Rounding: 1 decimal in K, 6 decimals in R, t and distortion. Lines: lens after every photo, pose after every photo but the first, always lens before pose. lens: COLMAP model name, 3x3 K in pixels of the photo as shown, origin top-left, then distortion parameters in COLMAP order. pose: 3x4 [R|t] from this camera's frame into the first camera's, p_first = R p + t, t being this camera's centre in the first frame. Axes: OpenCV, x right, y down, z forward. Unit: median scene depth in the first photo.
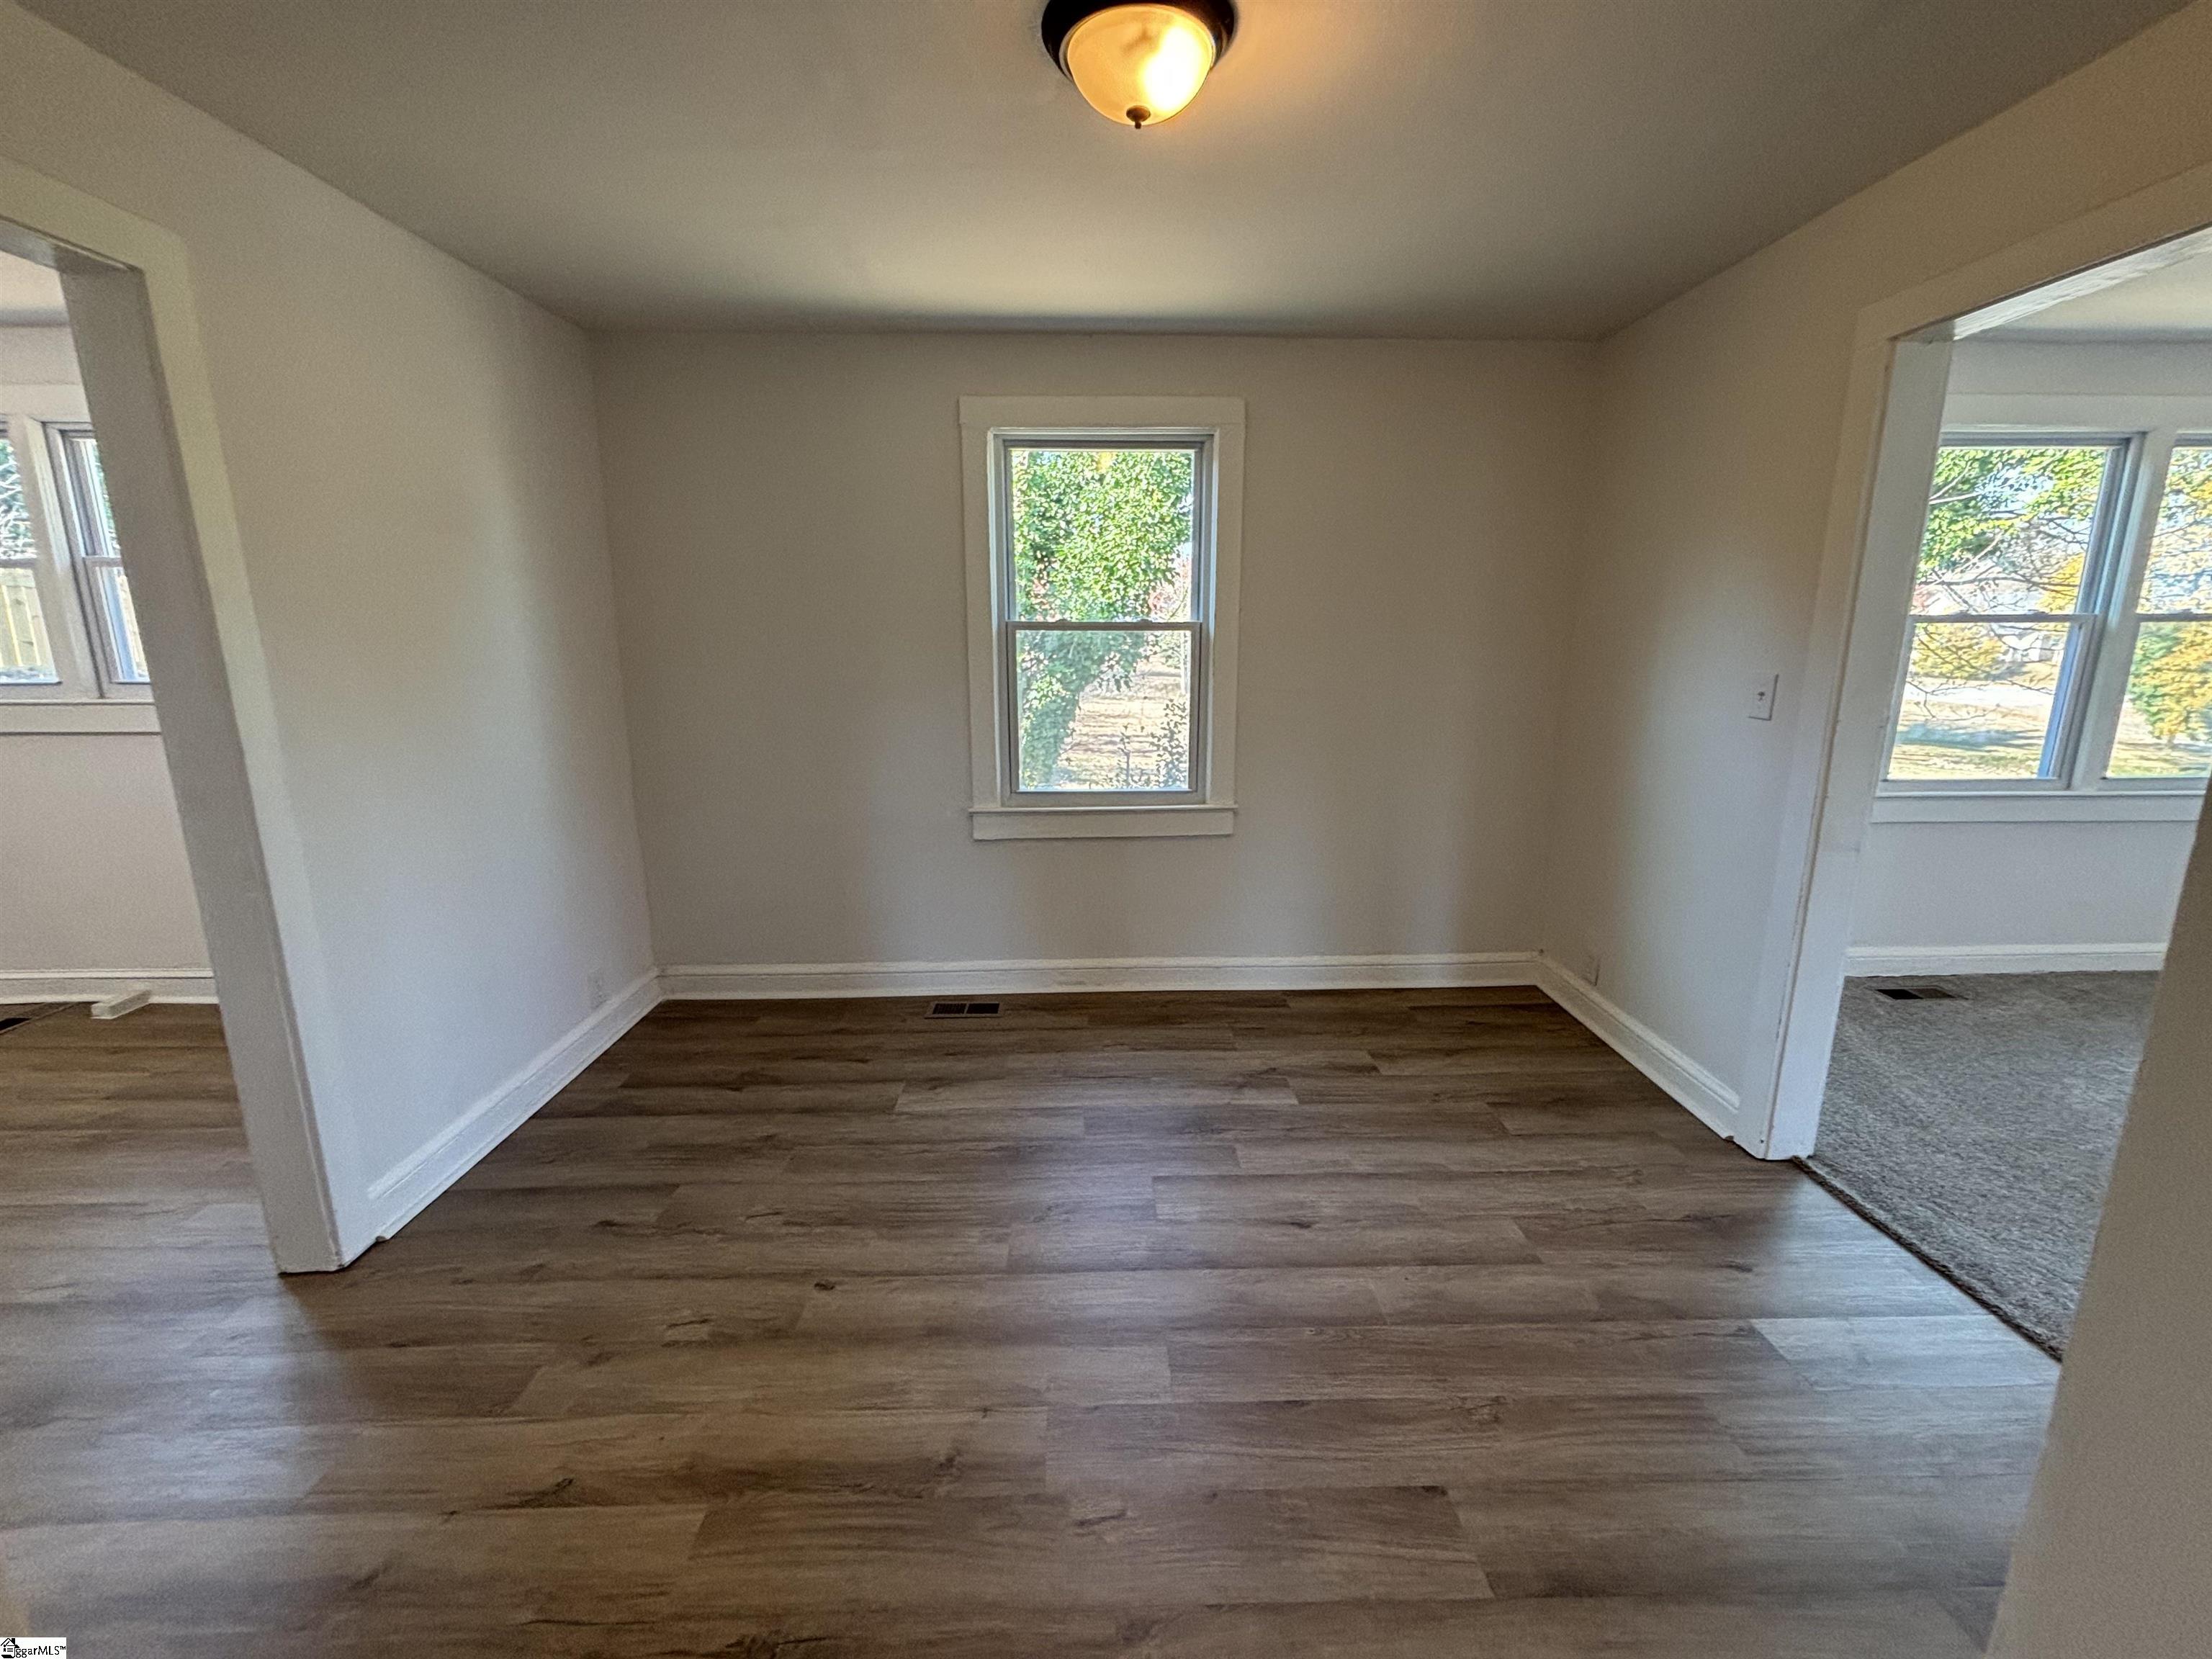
lens RADIAL K [[902.3, 0, 1115.2], [0, 902.3, 825.2], [0, 0, 1]] dist [0.007232, 0.000433]
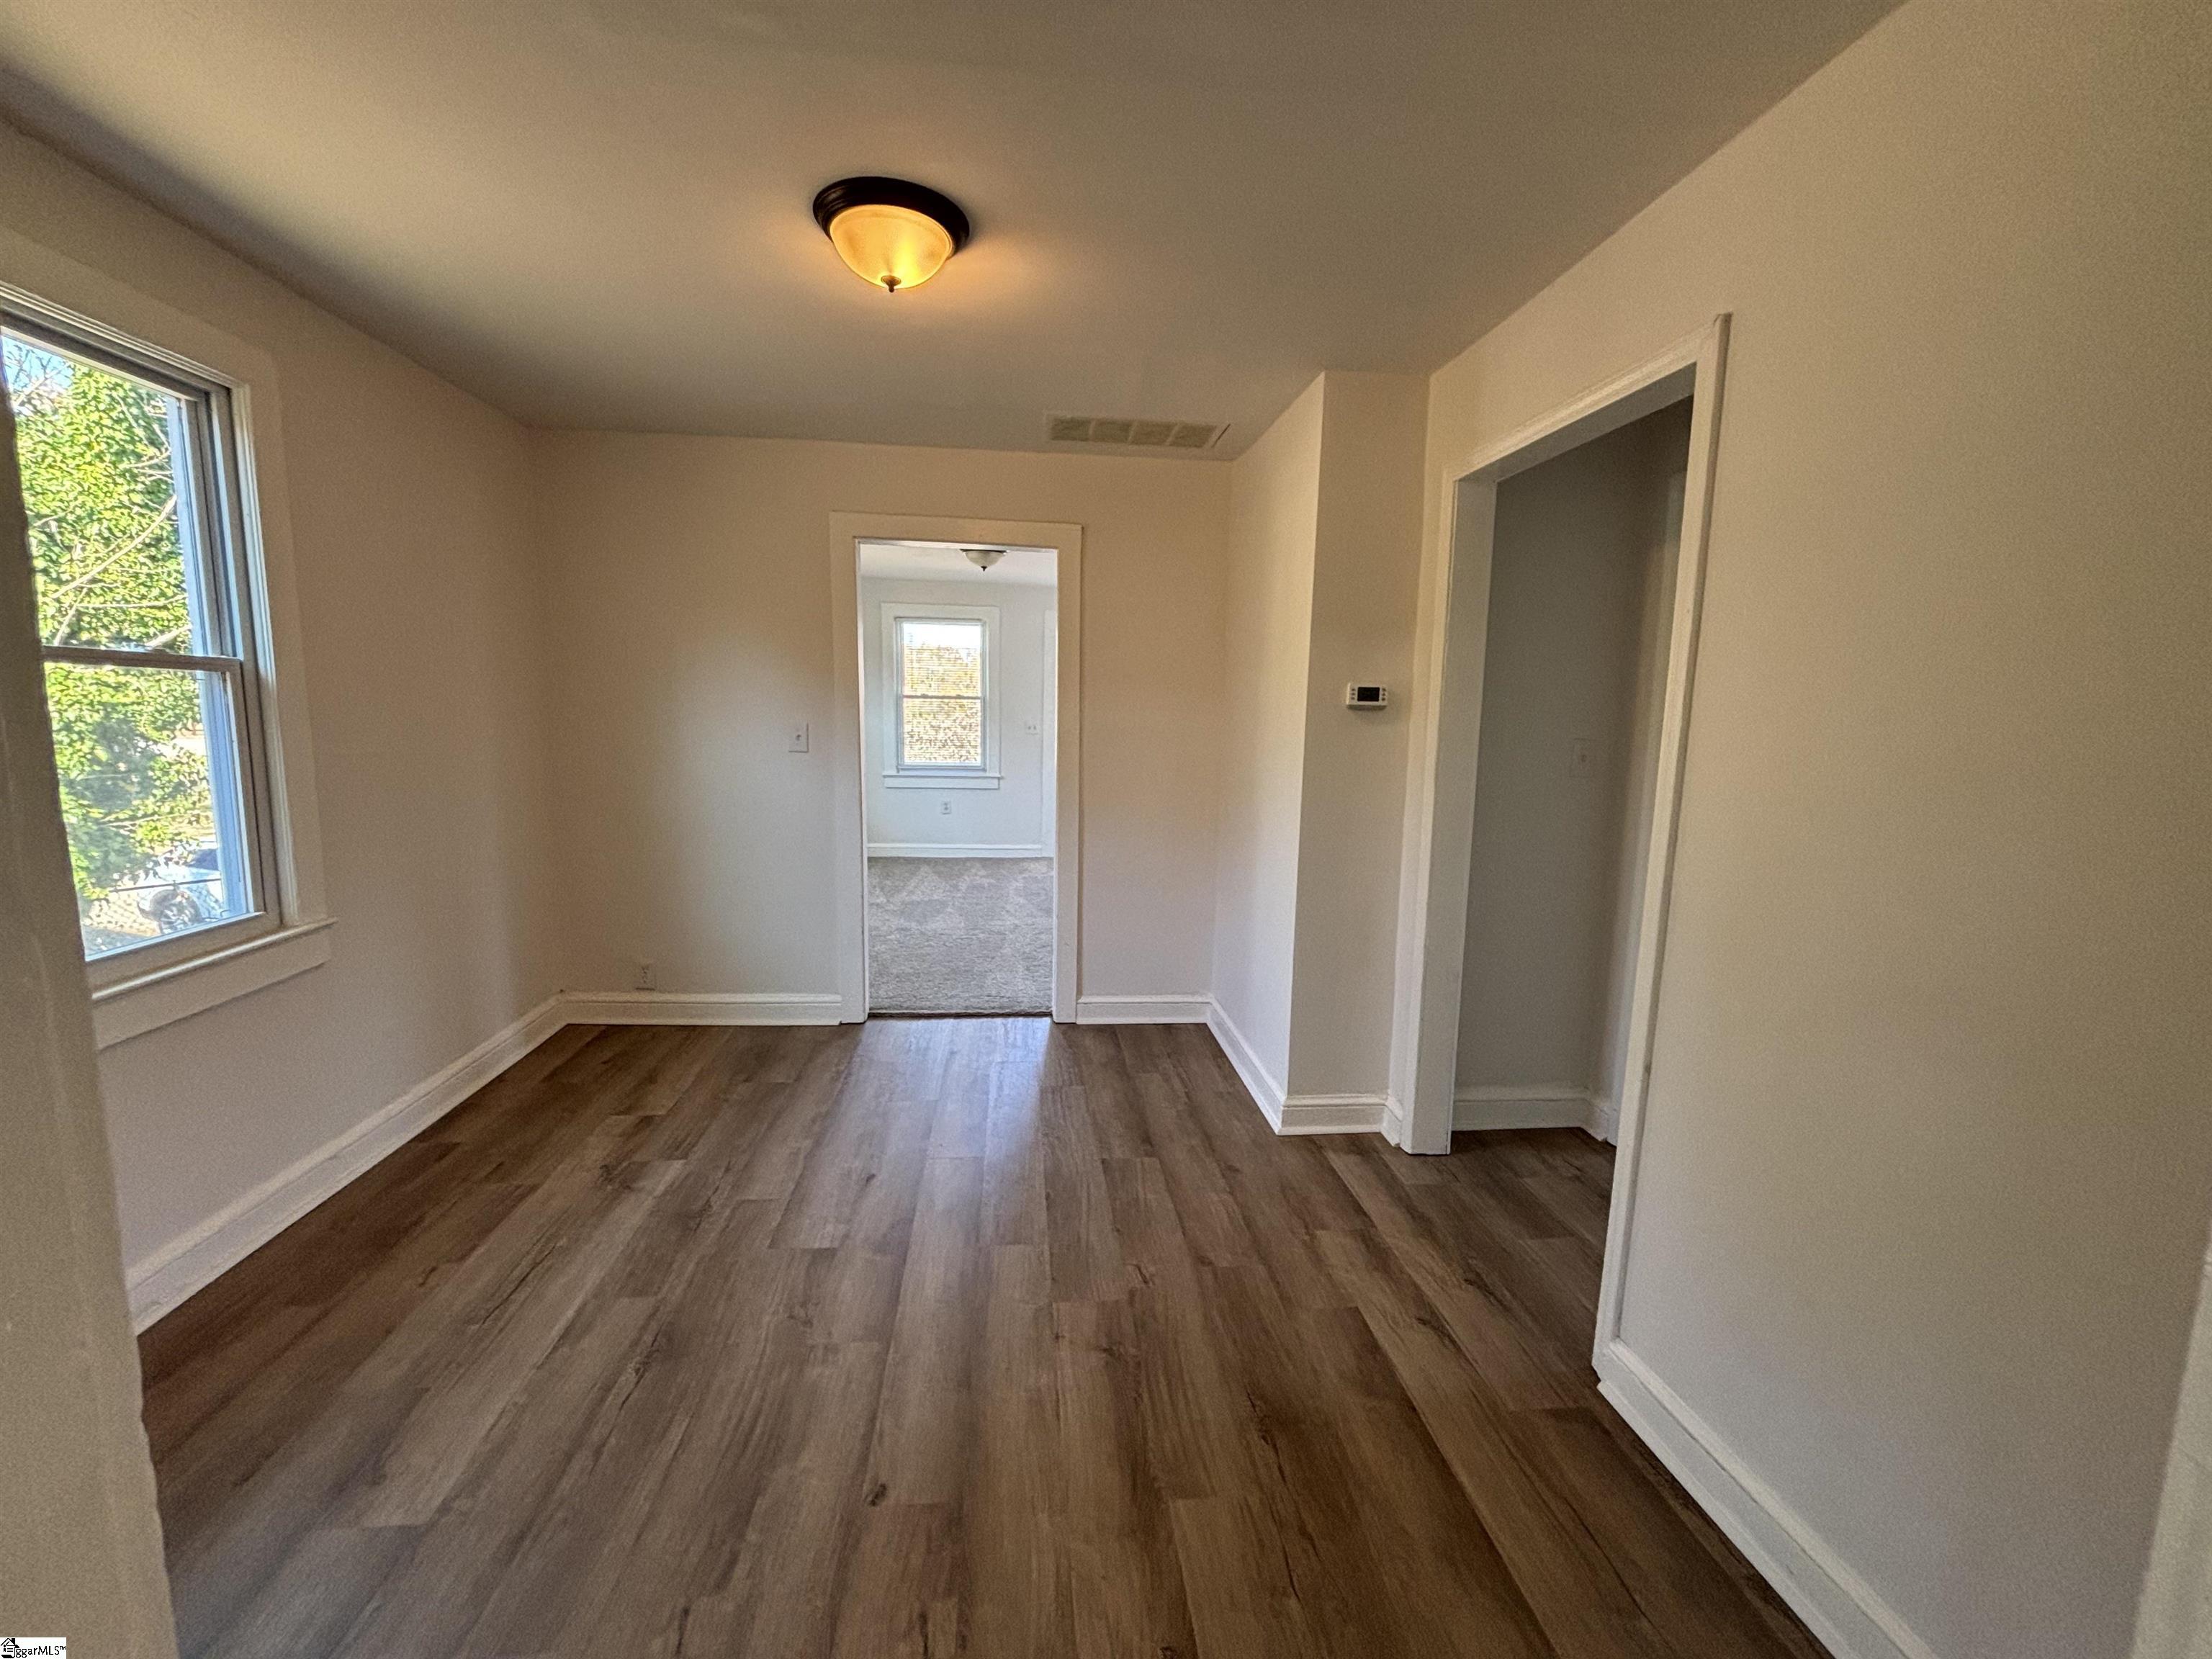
lens RADIAL K [[902.3, 0, 1084.2], [0, 902.3, 832.5], [0, 0, 1]] dist [0.007232, 0.000433]
pose [[-0.049240, -0.137387, 0.989293, -0.773684], [0.183312, 0.972426, 0.144169, -0.107928], [-0.981821, 0.188448, -0.022698, 0.538861]]
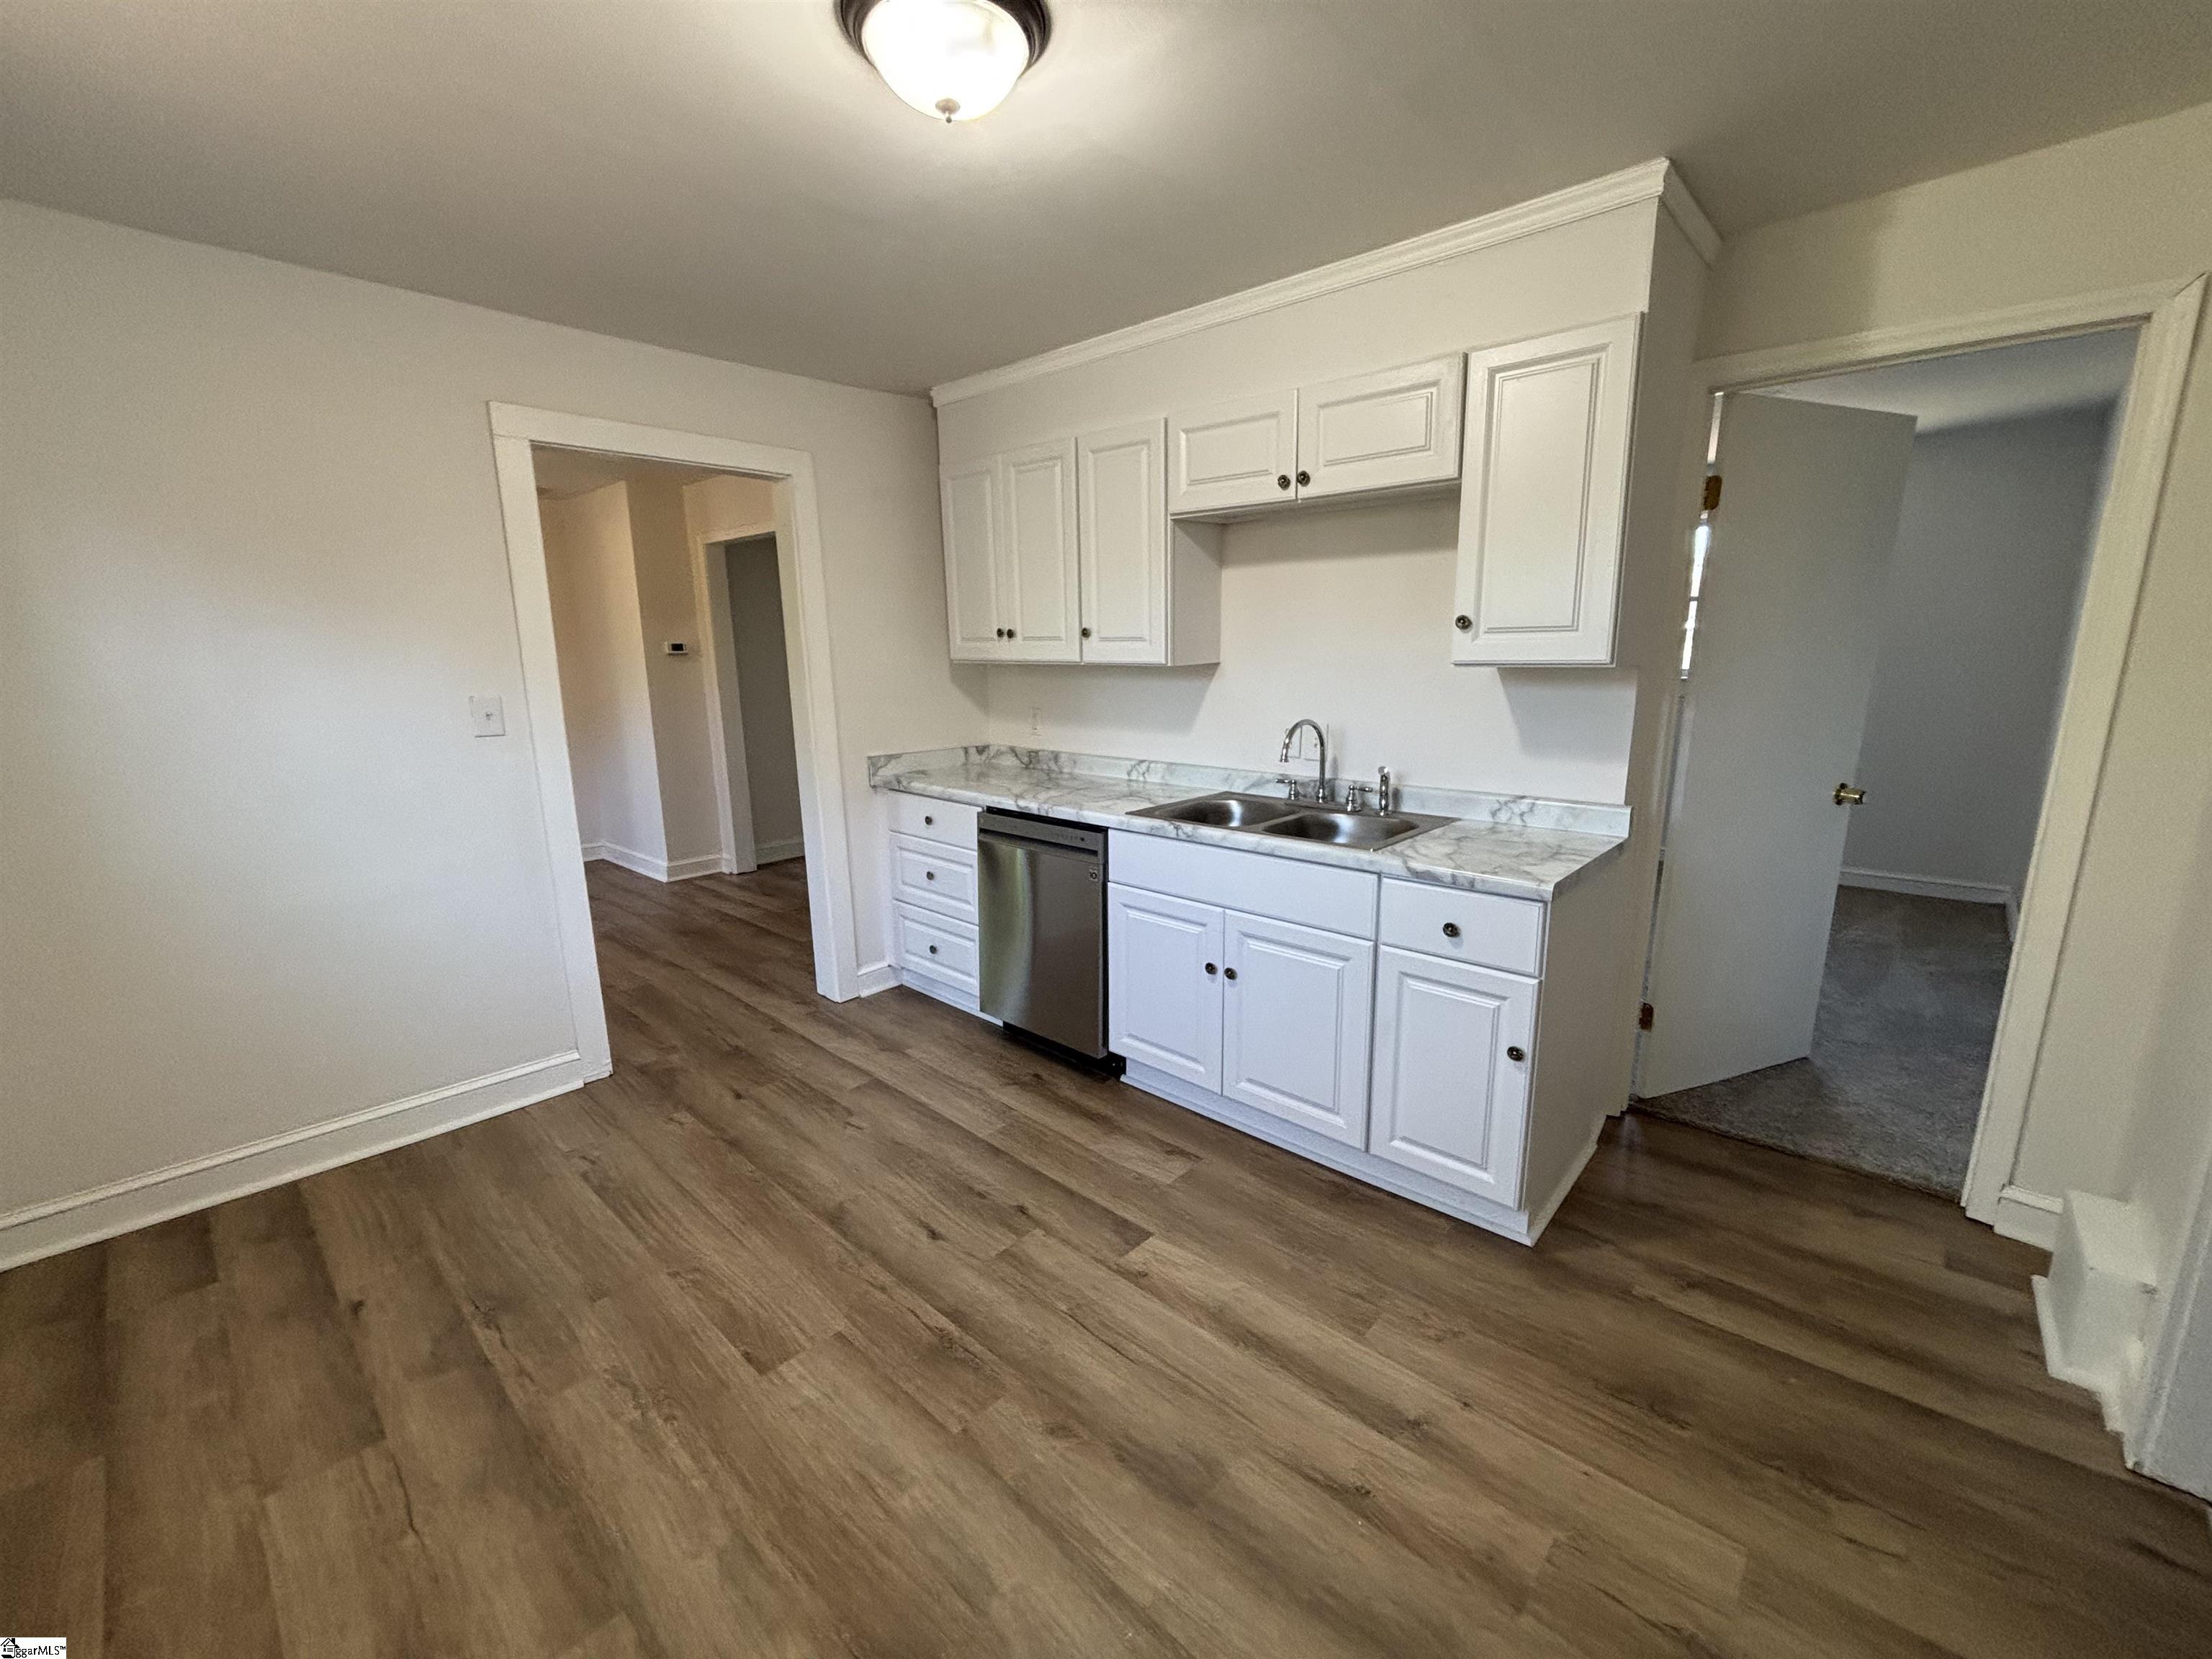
lens RADIAL K [[902.3, 0, 1101.8], [0, 902.3, 844.6], [0, 0, 1]] dist [0.007232, 0.000433]
pose [[-0.707585, -0.129310, 0.694696, -1.928537], [0.154933, 0.930801, 0.331066, -0.167357], [-0.689434, 0.341889, -0.638587, 0.973250]]
